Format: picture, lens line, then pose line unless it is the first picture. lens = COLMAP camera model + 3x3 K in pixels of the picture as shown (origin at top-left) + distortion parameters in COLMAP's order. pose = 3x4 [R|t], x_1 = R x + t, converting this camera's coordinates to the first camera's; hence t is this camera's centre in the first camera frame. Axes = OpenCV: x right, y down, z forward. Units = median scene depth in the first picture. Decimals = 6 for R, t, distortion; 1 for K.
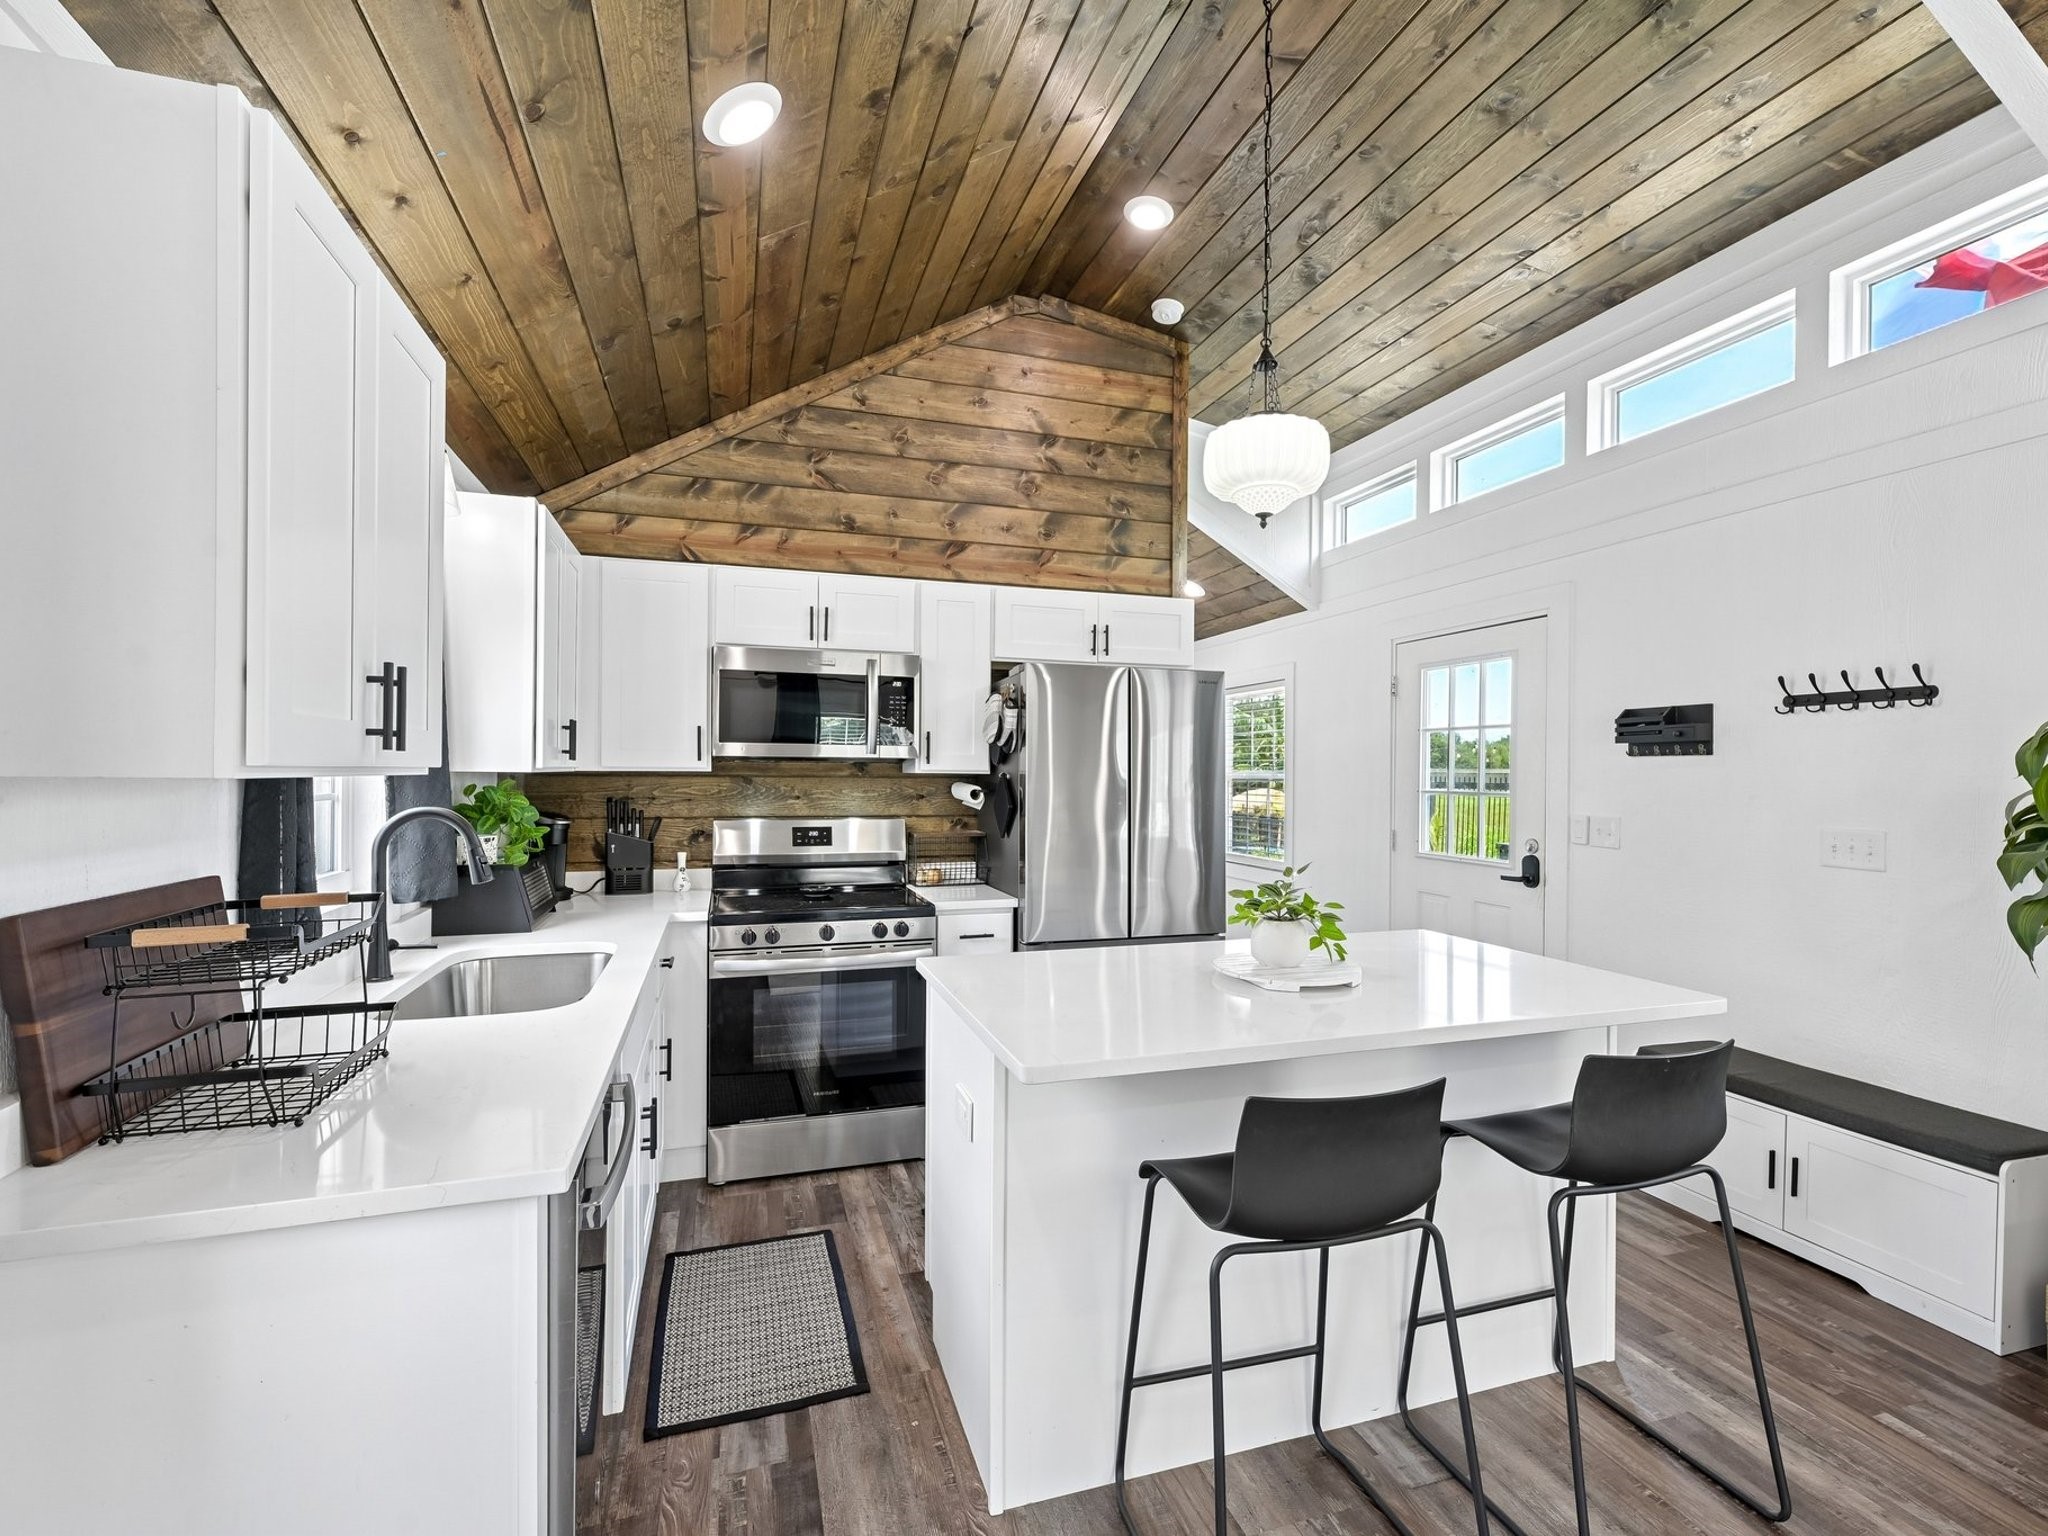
lens RADIAL K [[913.7, 0, 1023.5], [0, 913.7, 774.5], [0, 0, 1]] dist [-0.001973, 0.000399]
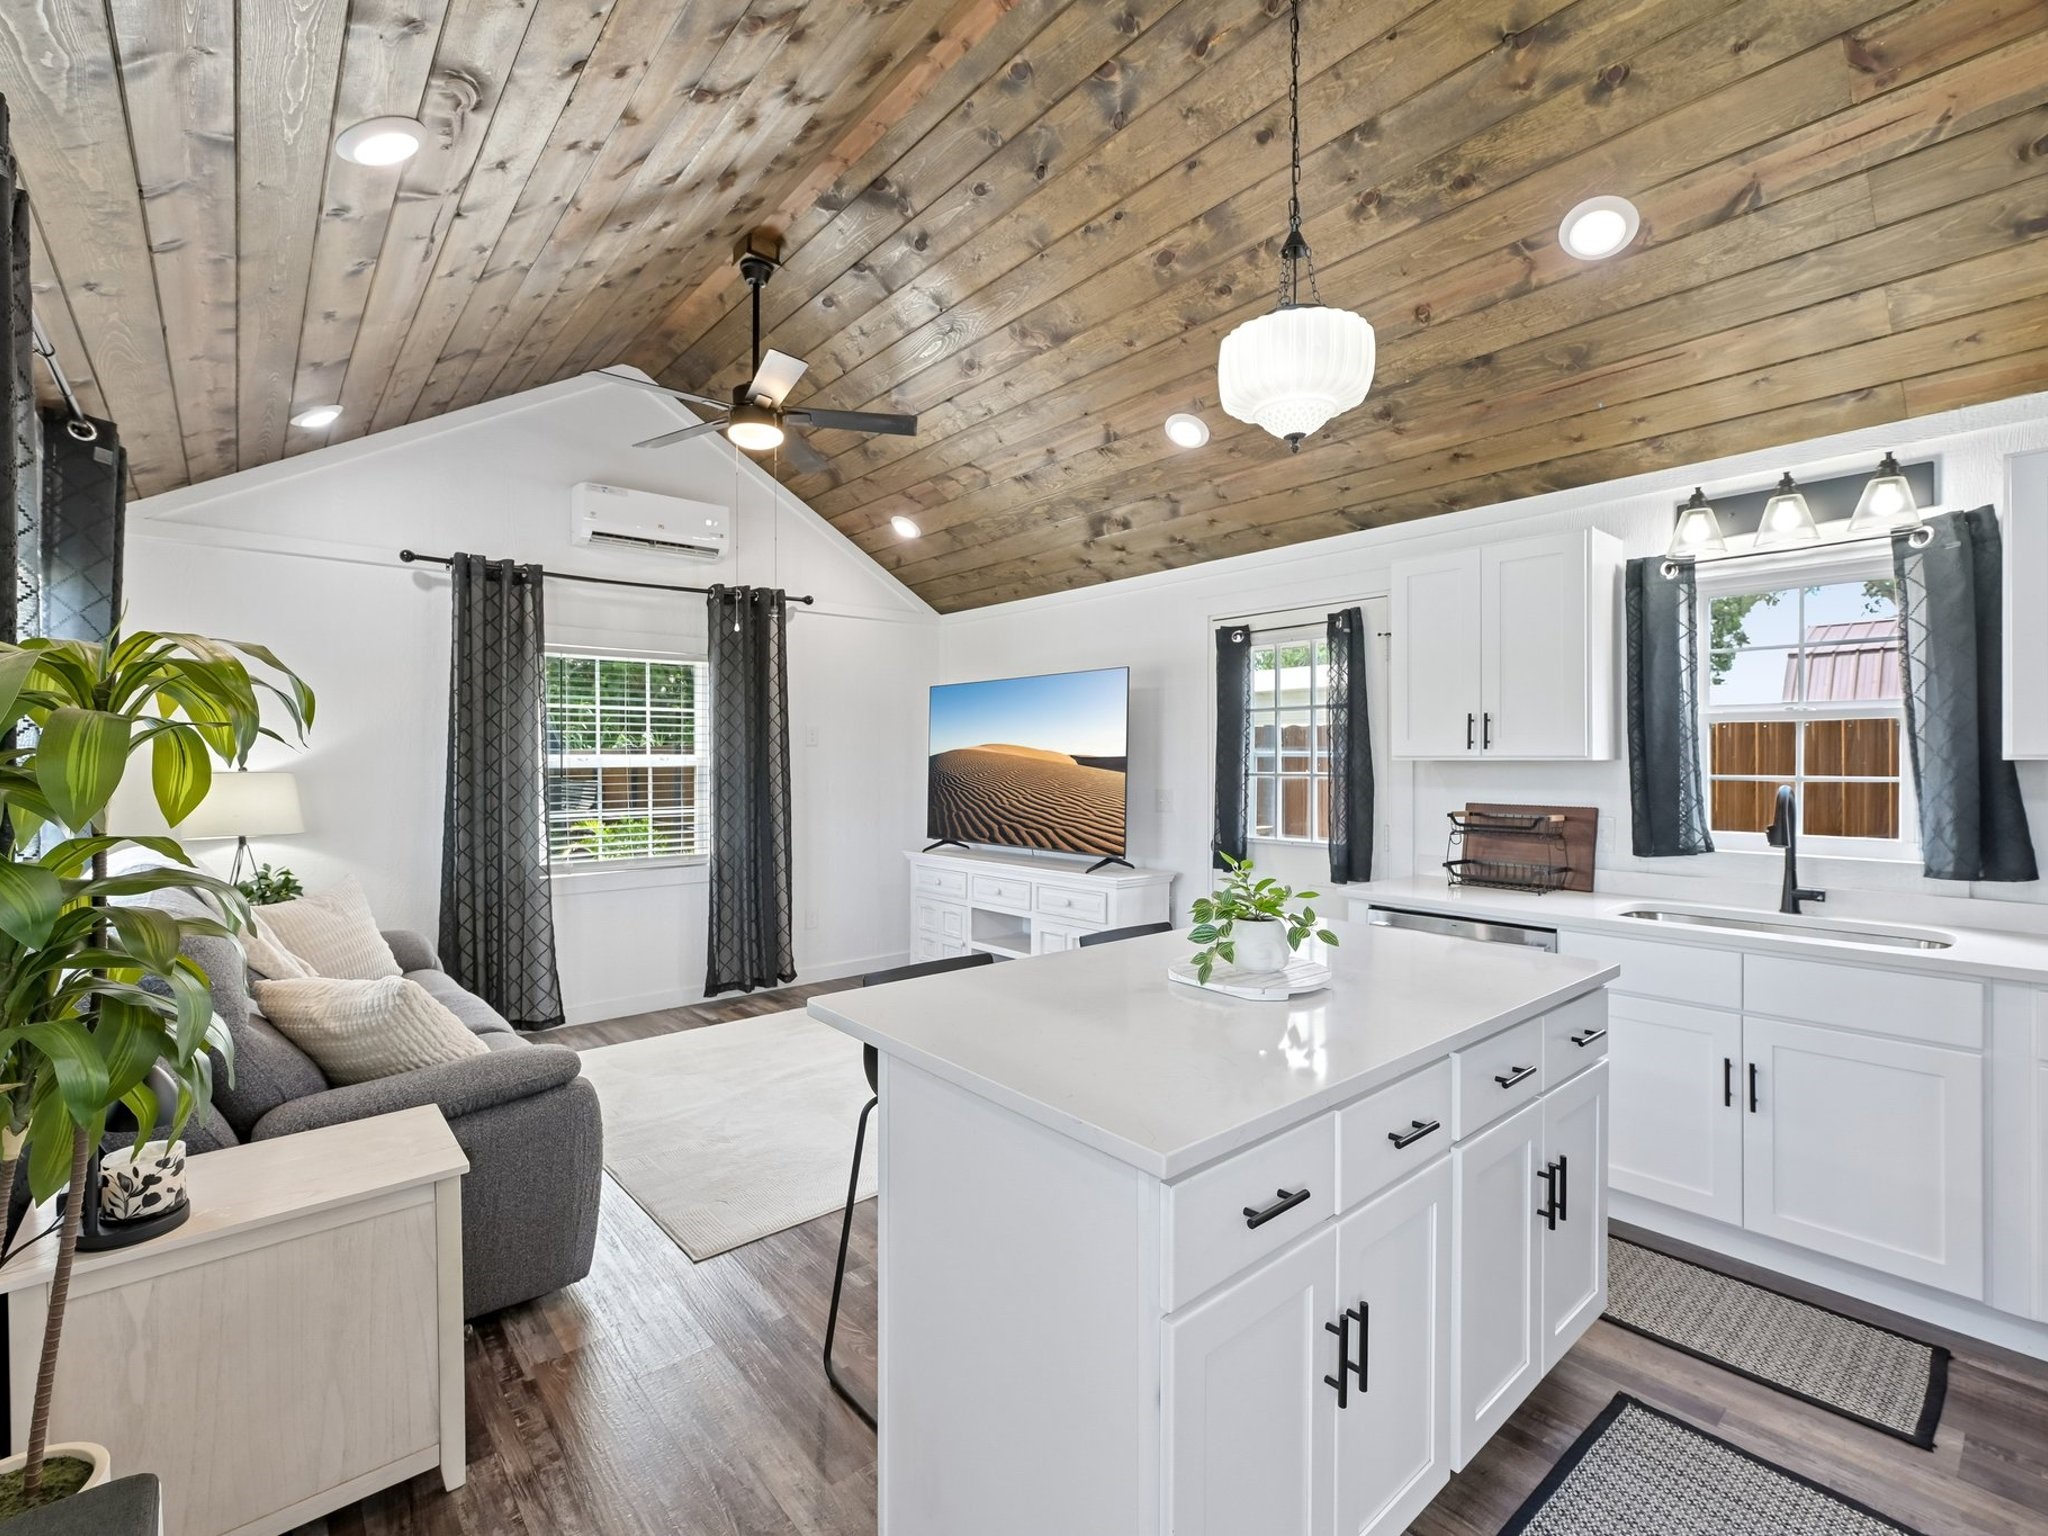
lens RADIAL K [[921.5, 0, 1030.5], [0, 921.5, 763.7], [0, 0, 1]] dist [0.000042, 0.000122]
pose [[-0.920039, -0.004488, -0.391801, 0.482348], [-0.007230, 0.999959, 0.005525, 0.002243], [0.391760, 0.007916, -0.920033, 1.004091]]
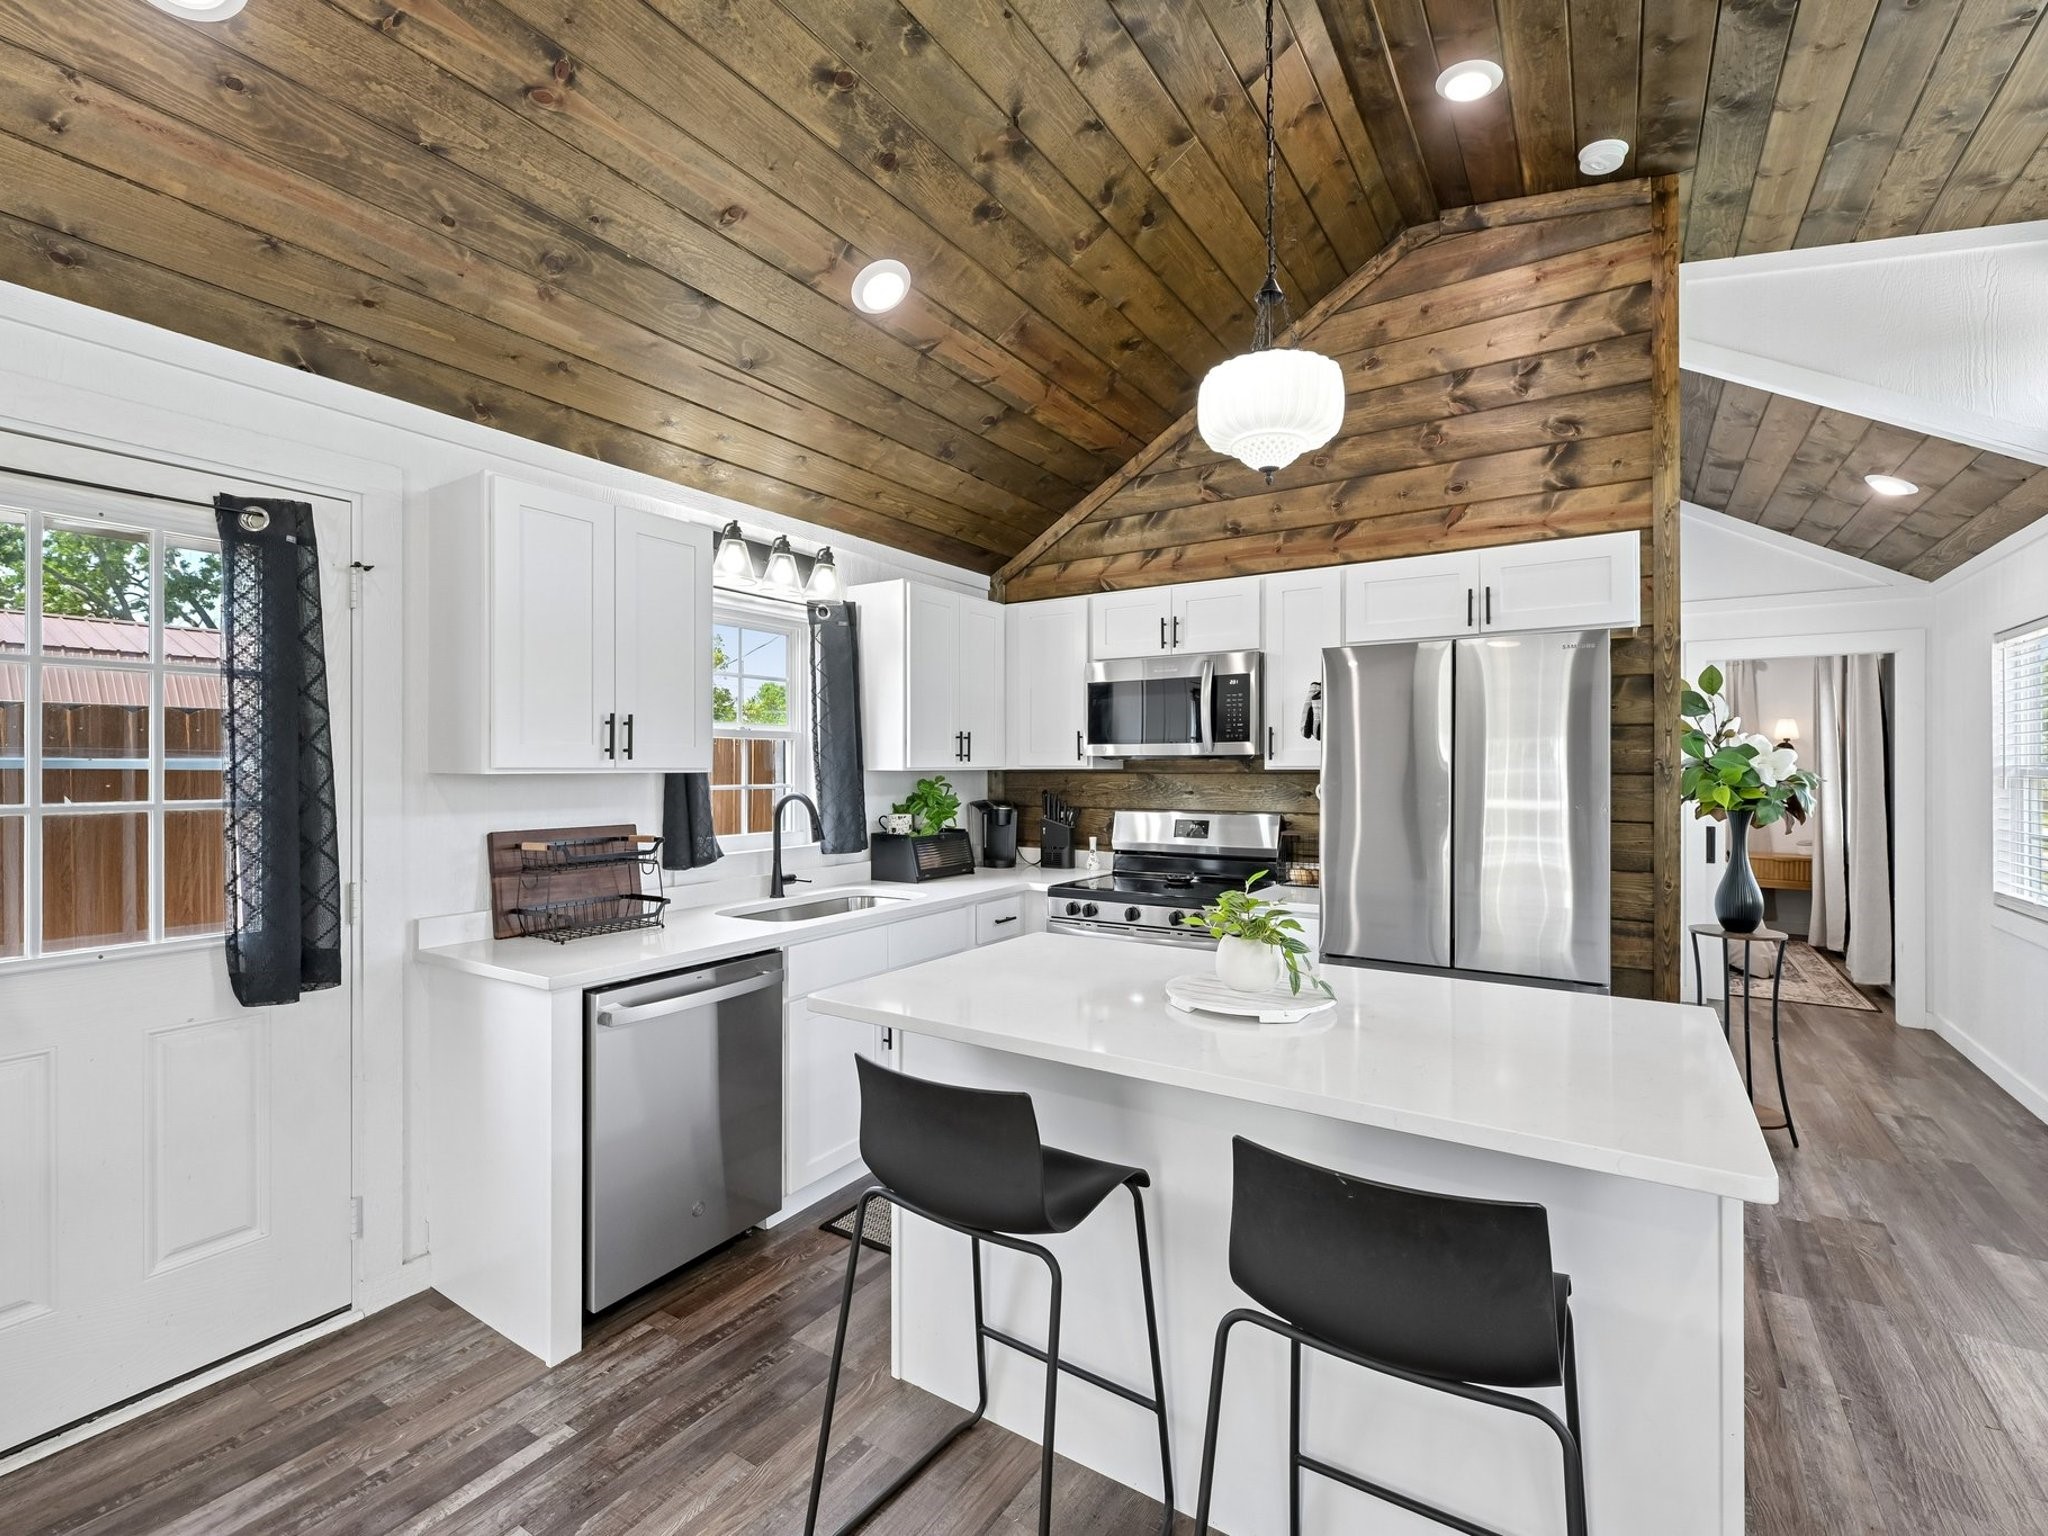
lens RADIAL K [[916.8, 0, 1020.6], [0, 916.8, 764.2], [0, 0, 1]] dist [-0.001557, 0.000035]
pose [[0.632518, -0.010638, -0.774473, 0.473366], [0.003836, 0.999936, -0.010601, 0.002398], [0.774536, 0.003734, 0.632518, 0.161873]]
